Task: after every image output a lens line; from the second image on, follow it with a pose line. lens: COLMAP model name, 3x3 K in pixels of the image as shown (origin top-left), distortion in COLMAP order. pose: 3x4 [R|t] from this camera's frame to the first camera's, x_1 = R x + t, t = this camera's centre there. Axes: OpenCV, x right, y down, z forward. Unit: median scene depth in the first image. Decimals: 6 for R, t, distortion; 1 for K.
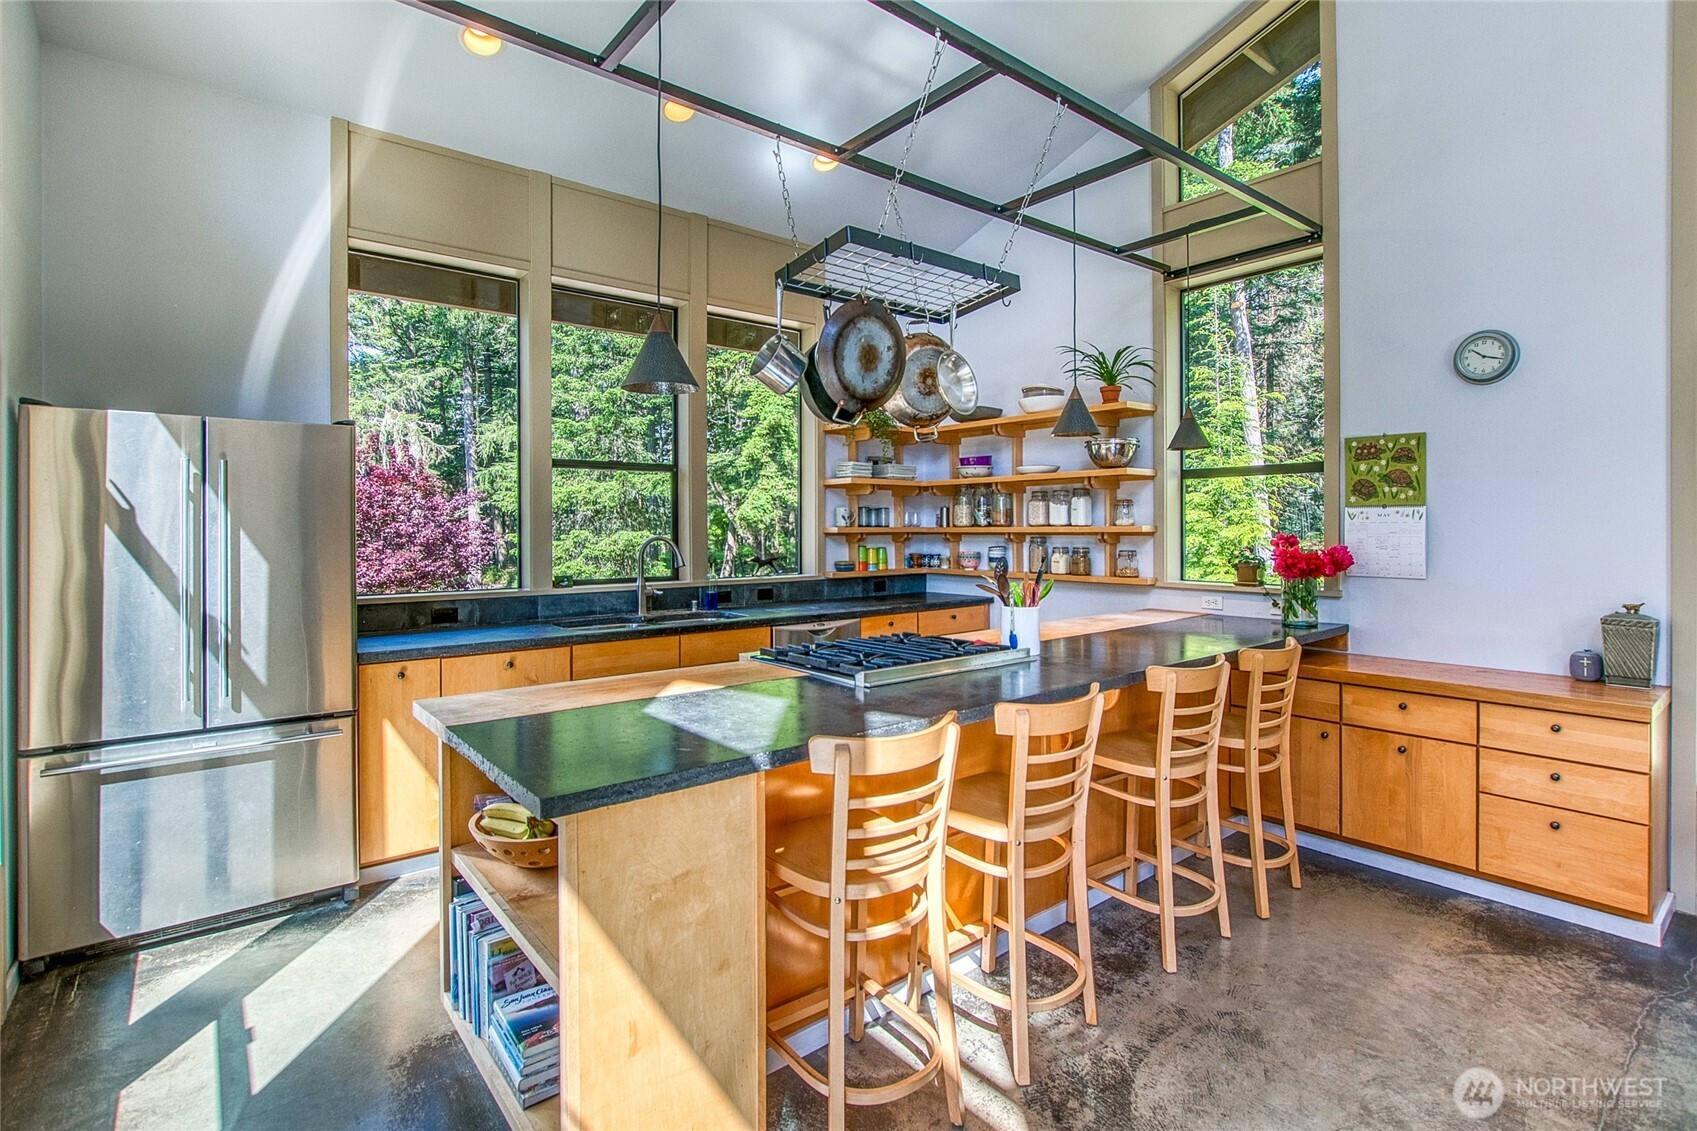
lens RADIAL K [[807.8, 0, 829.2], [0, 807.8, 520.6], [0, 0, 1]] dist [-0.013230, 0.000878]
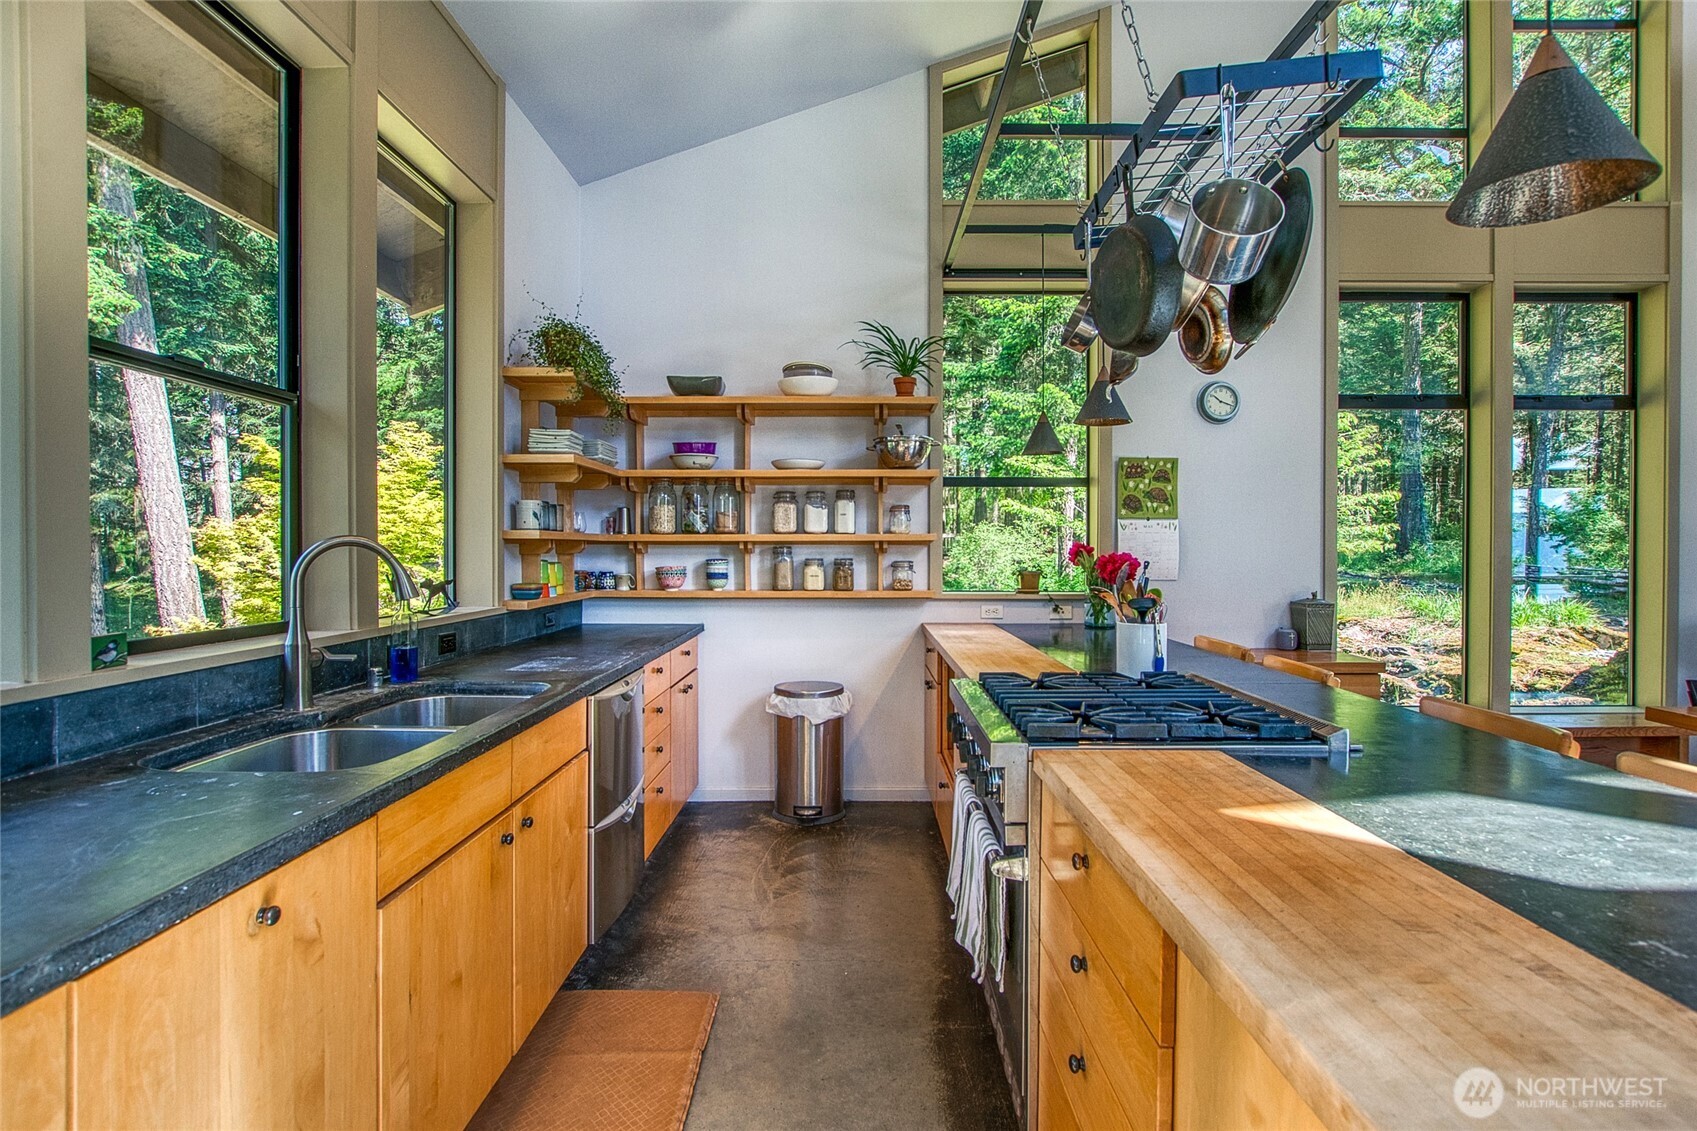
lens RADIAL K [[807.8, 0, 882.2], [0, 807.8, 546.8], [0, 0, 1]] dist [-0.013230, 0.000878]
pose [[0.625636, 0.006478, 0.780089, -0.348367], [-0.011419, 0.999934, 0.000854, 0.019835], [-0.780032, -0.009443, 0.625668, 0.431365]]
